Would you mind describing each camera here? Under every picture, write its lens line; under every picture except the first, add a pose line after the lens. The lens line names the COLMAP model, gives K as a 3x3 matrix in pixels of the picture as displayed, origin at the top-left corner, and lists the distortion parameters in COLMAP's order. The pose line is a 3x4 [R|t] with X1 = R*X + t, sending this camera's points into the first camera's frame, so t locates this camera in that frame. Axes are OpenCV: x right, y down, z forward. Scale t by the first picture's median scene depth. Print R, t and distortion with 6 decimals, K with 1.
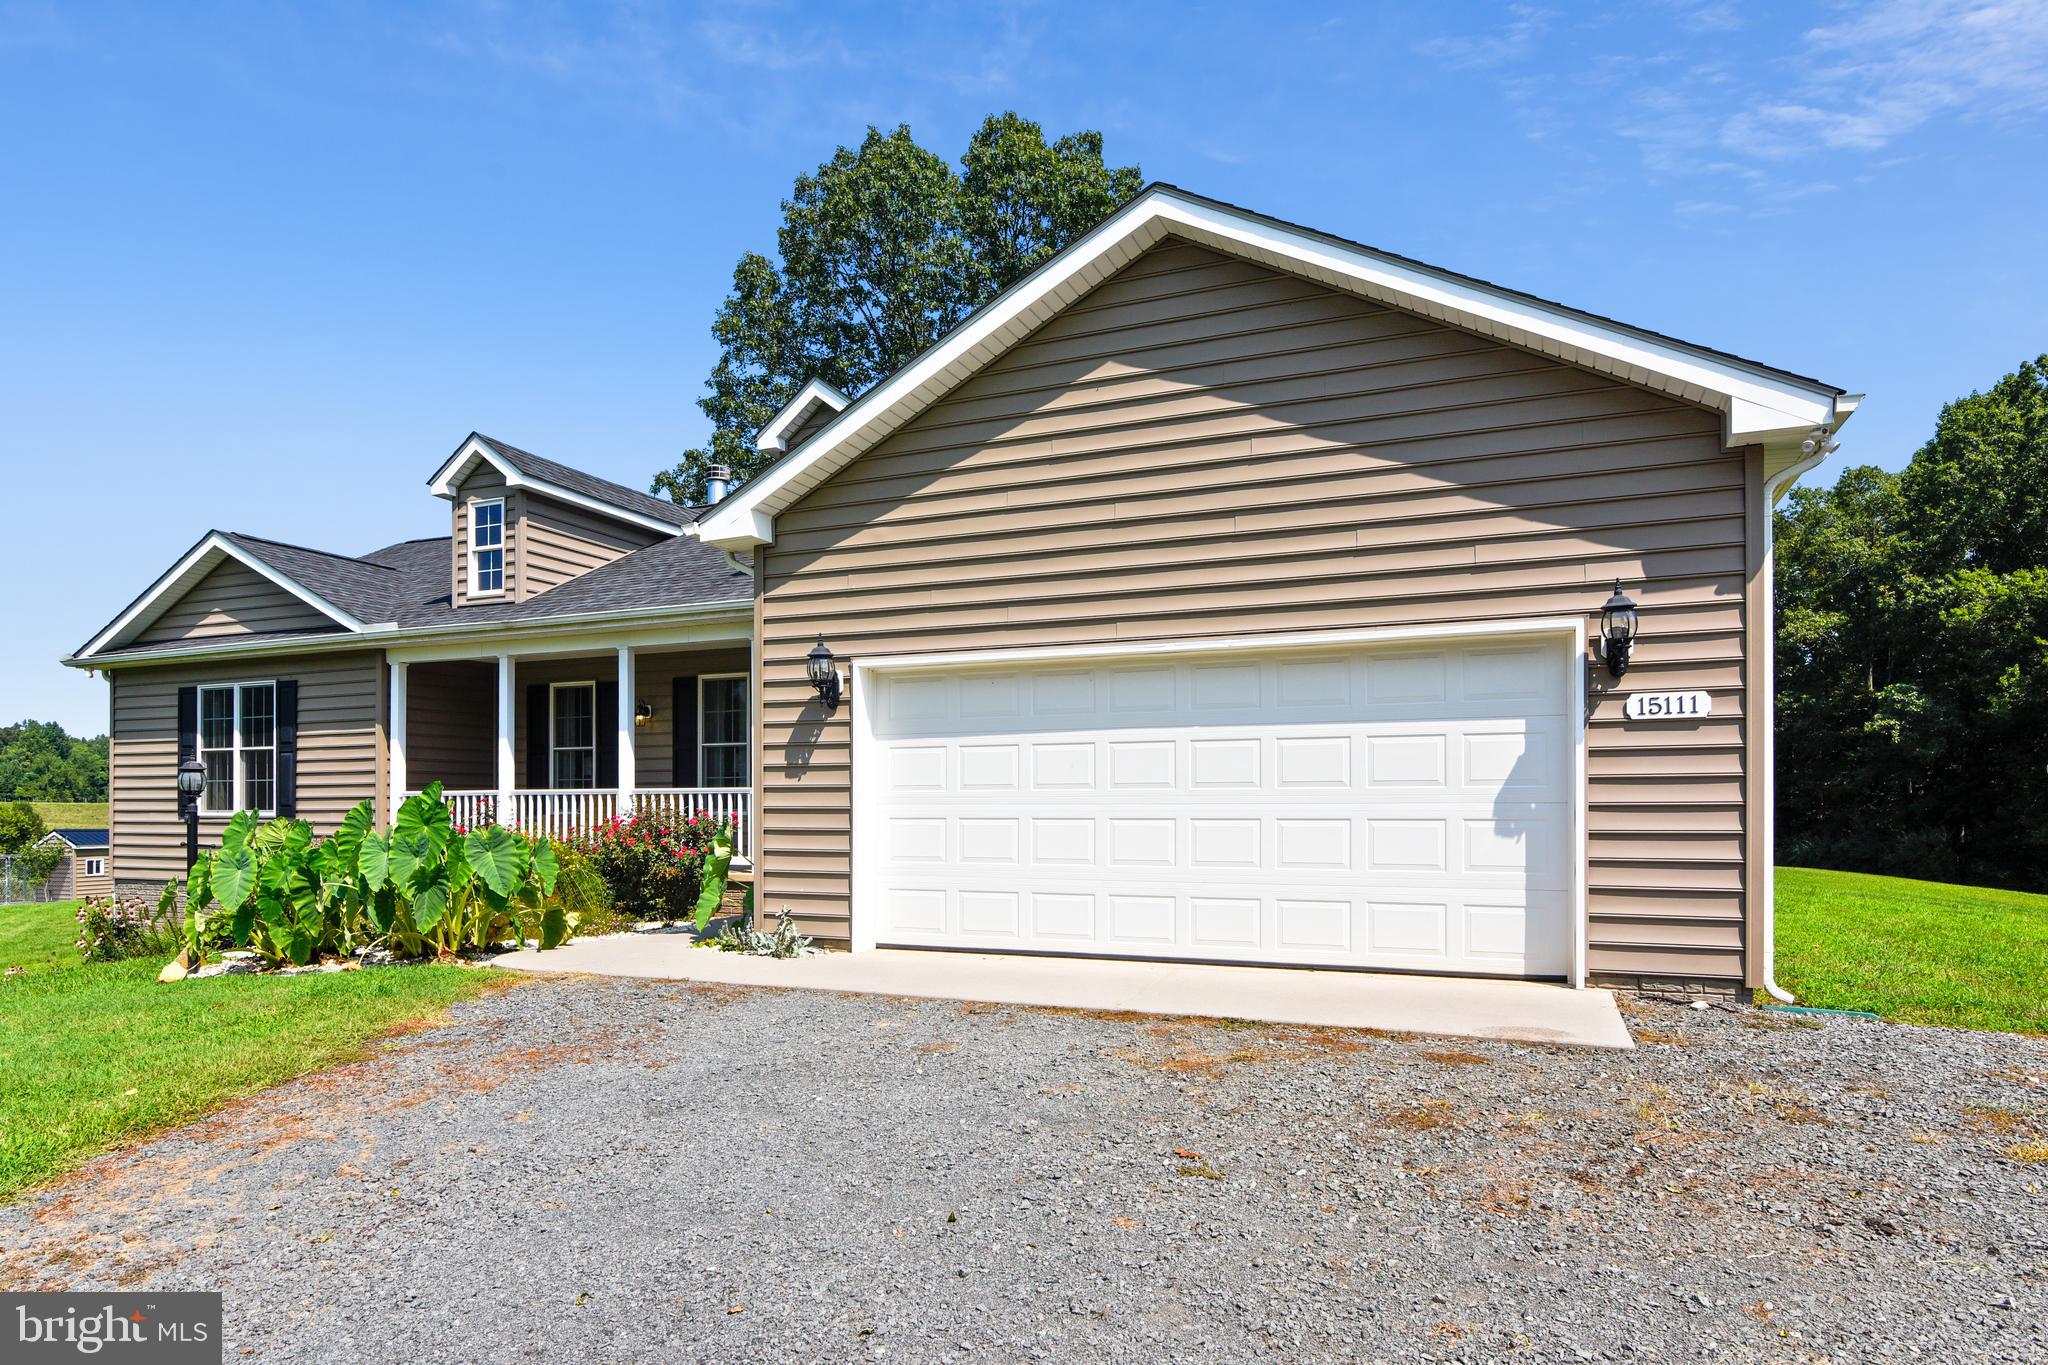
lens RADIAL K [[1209.7, 0, 1006.1], [0, 1209.7, 801.0], [0, 0, 1]] dist [-0.004959, 0.000973]
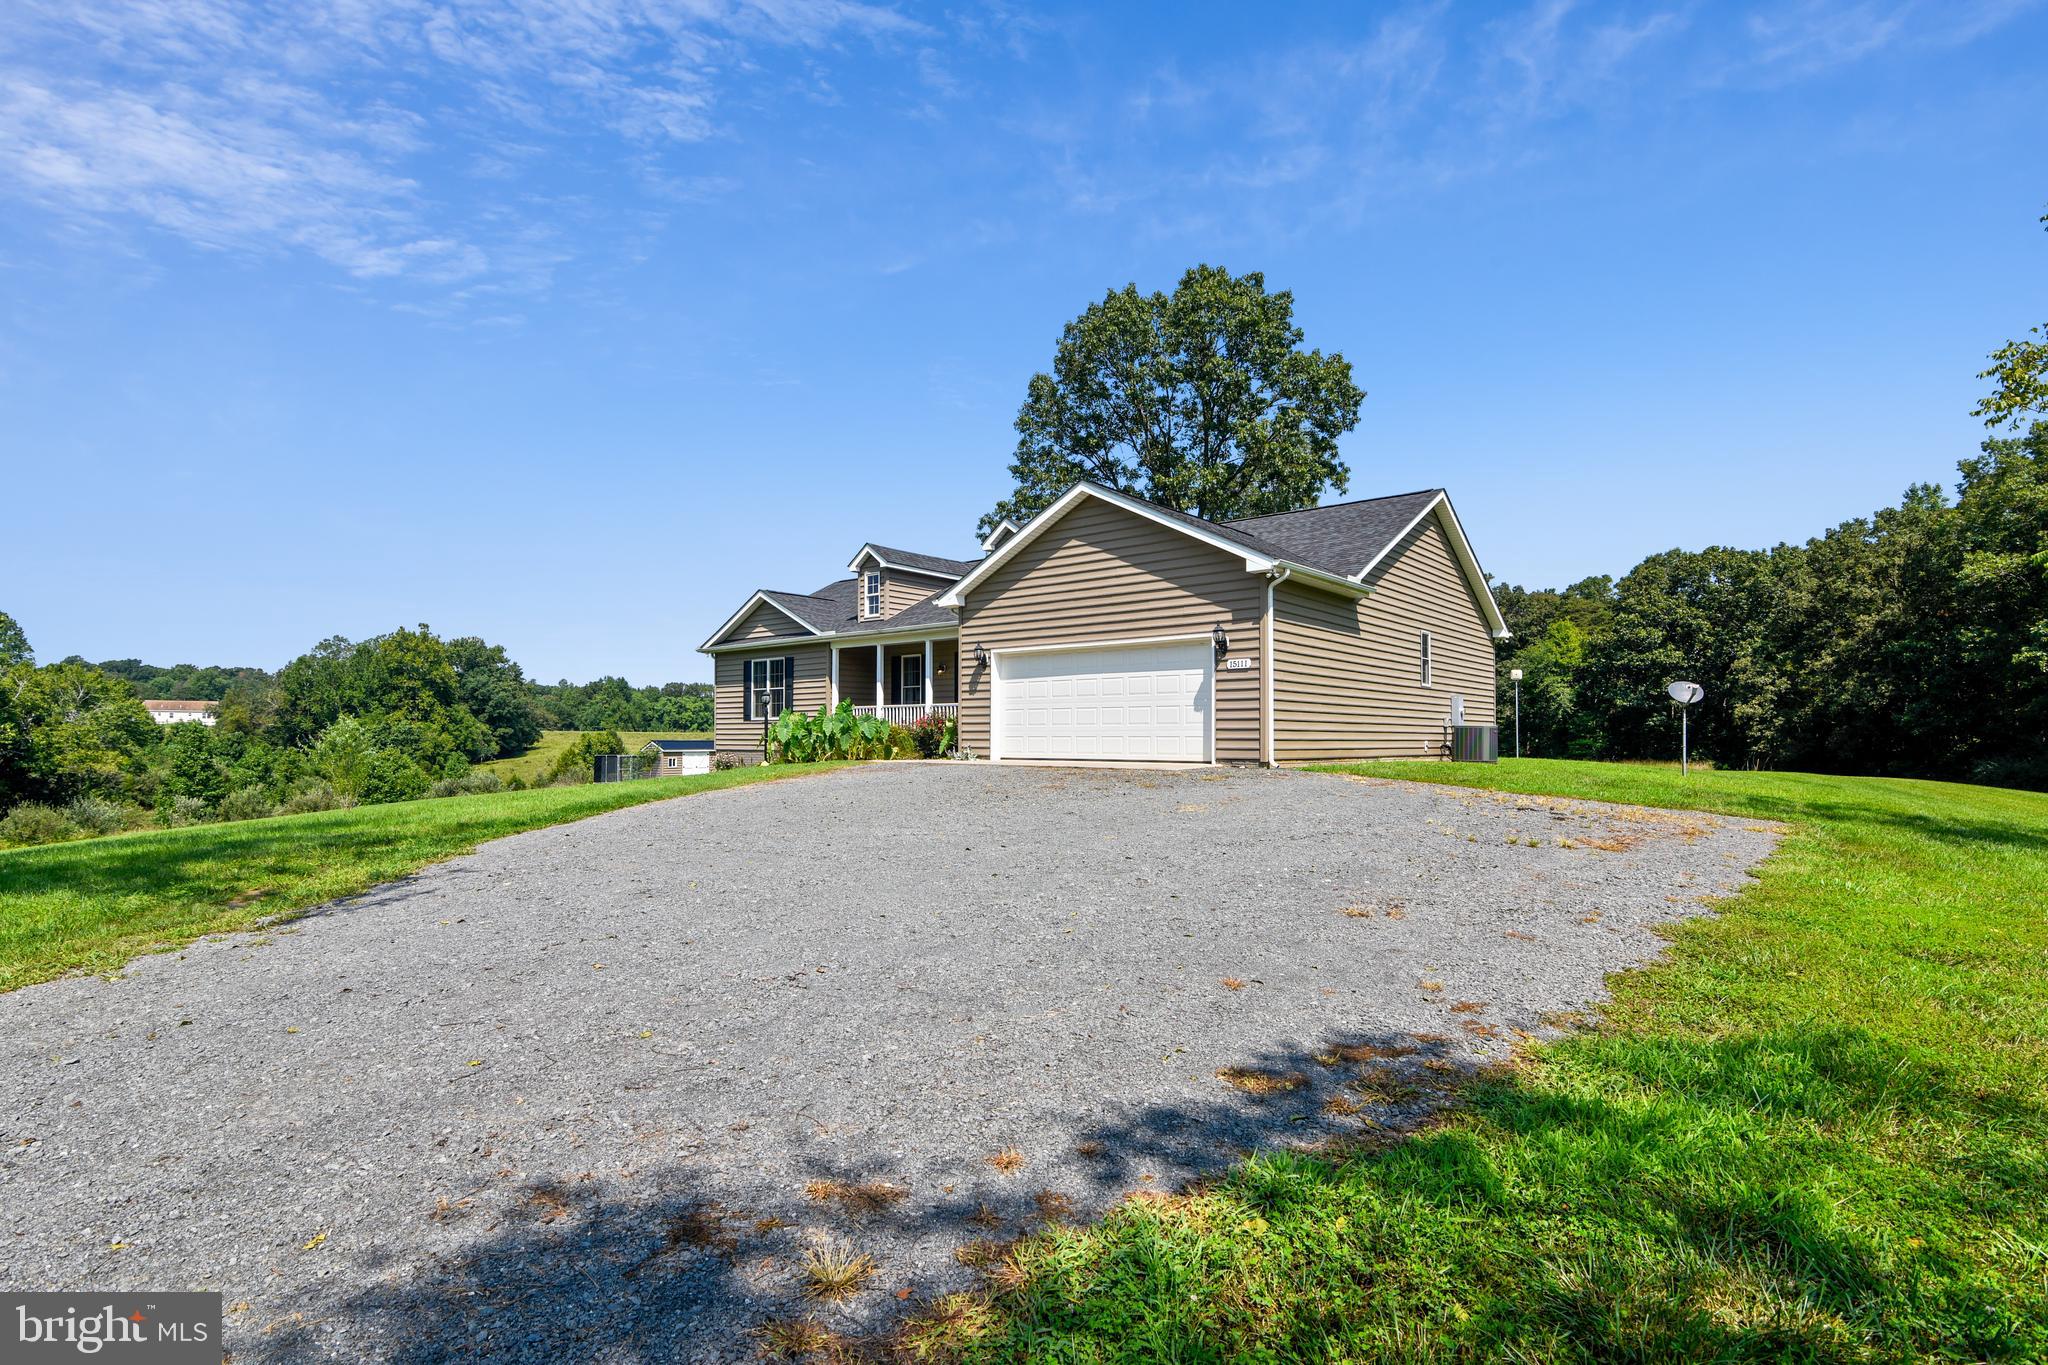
lens RADIAL K [[1014.0, 0, 974.6], [0, 1014.0, 709.1], [0, 0, 1]] dist [-0.012116, 0.001821]
pose [[0.946898, -0.005954, -0.321480, 0.327098], [-0.001819, 0.999713, -0.023871, 0.039073], [0.321530, 0.023188, 0.946616, -0.658147]]
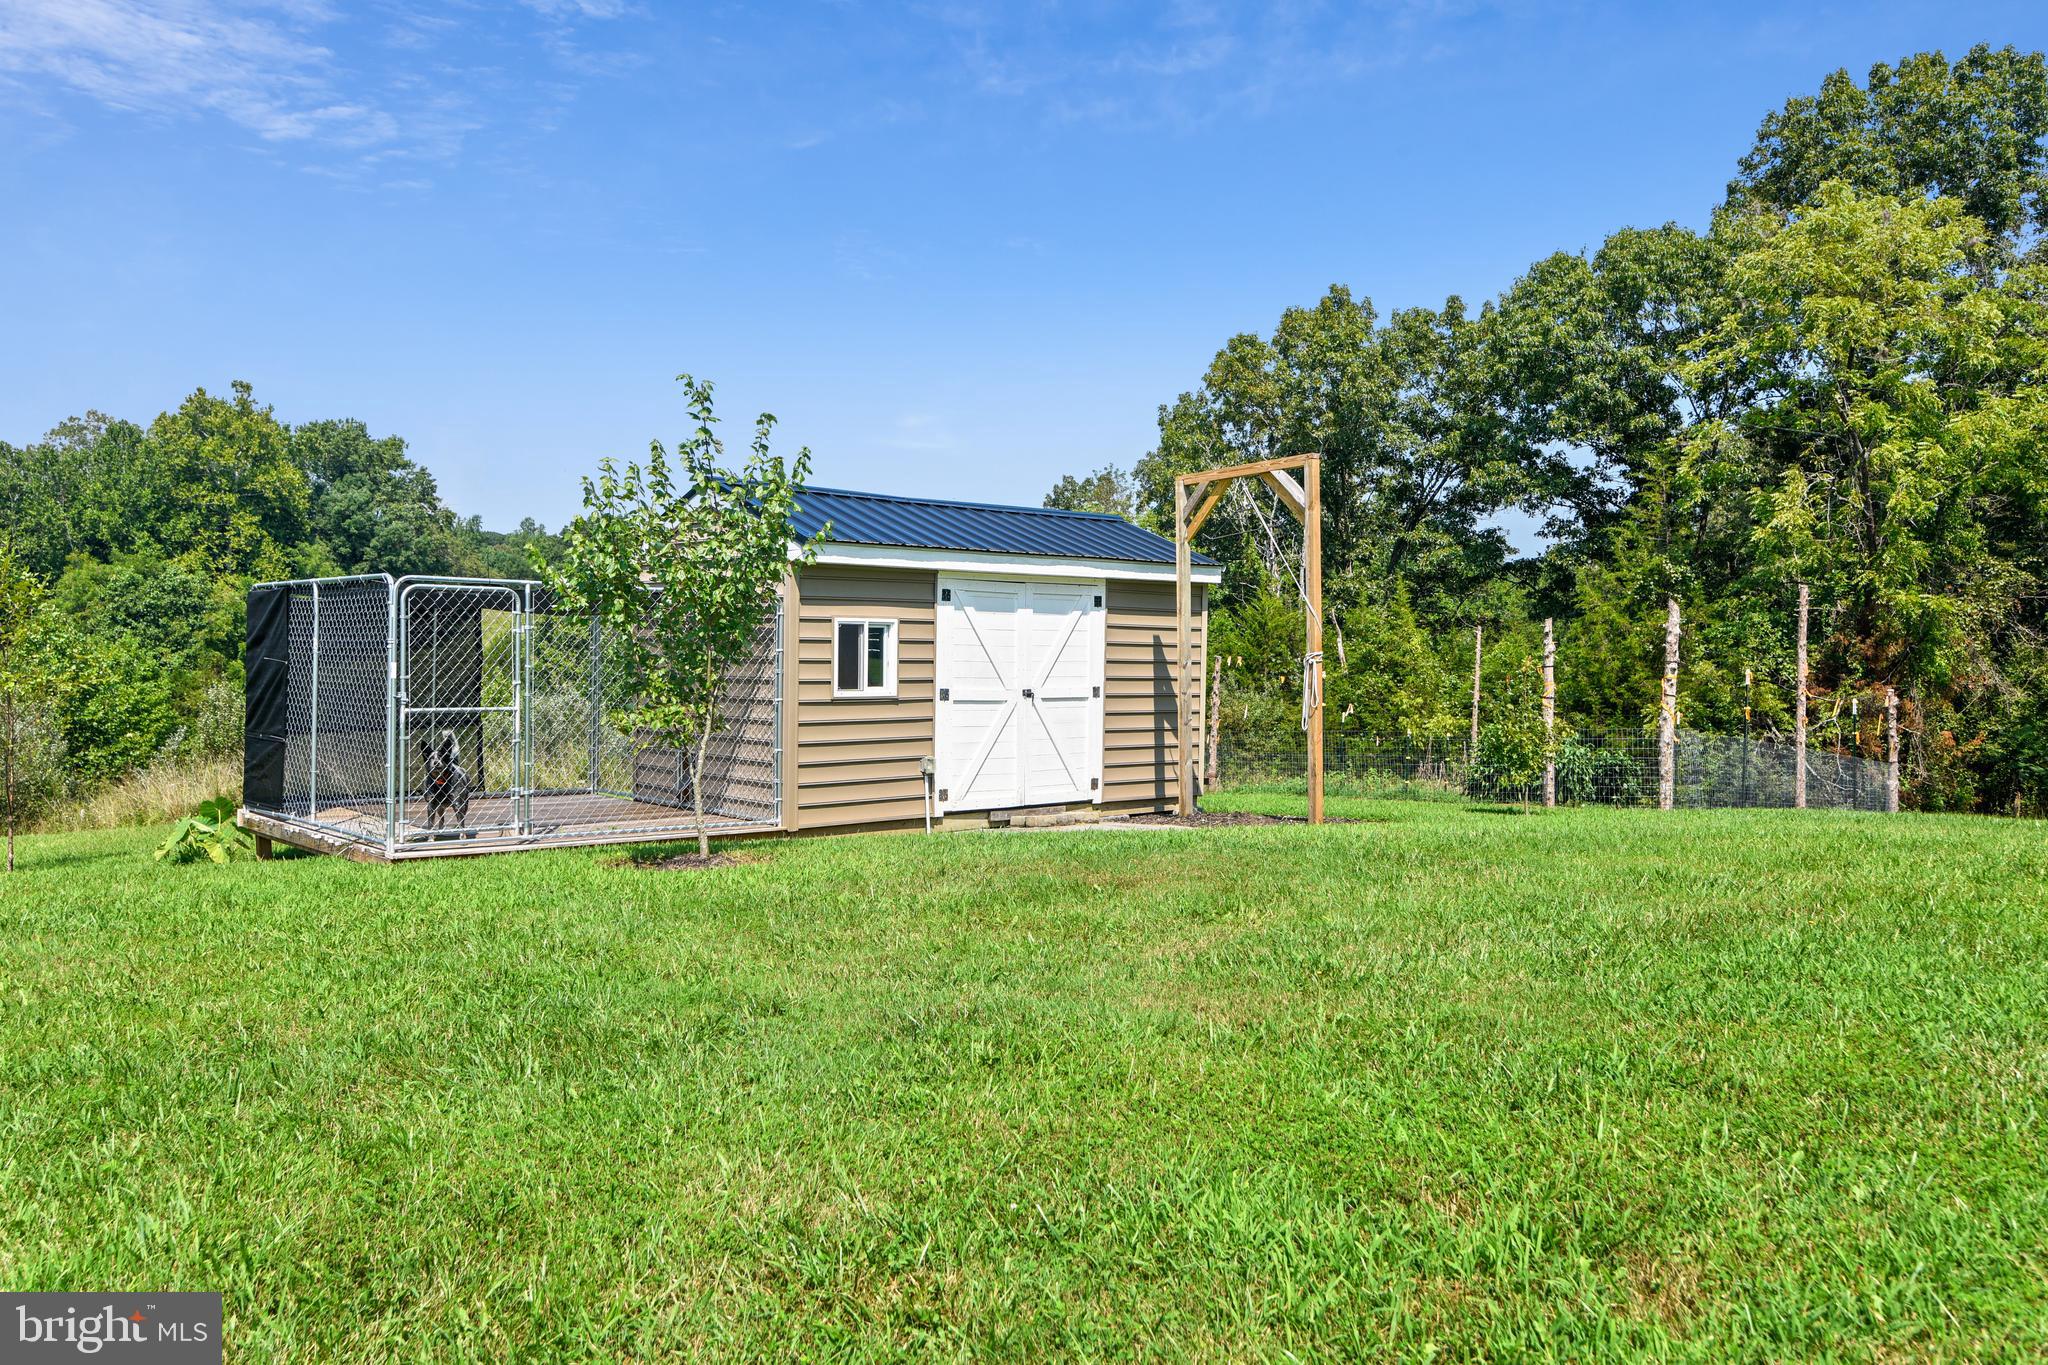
lens RADIAL K [[1556.2, 0, 988.3], [0, 1556.2, 677.2], [0, 0, 1]] dist [0.005186, 0.008381]
pose [[0.906061, 0.028925, -0.422158, -1.893481], [-0.015594, 0.999266, 0.034998, 0.148952], [0.422861, -0.025127, 0.905846, 2.327298]]
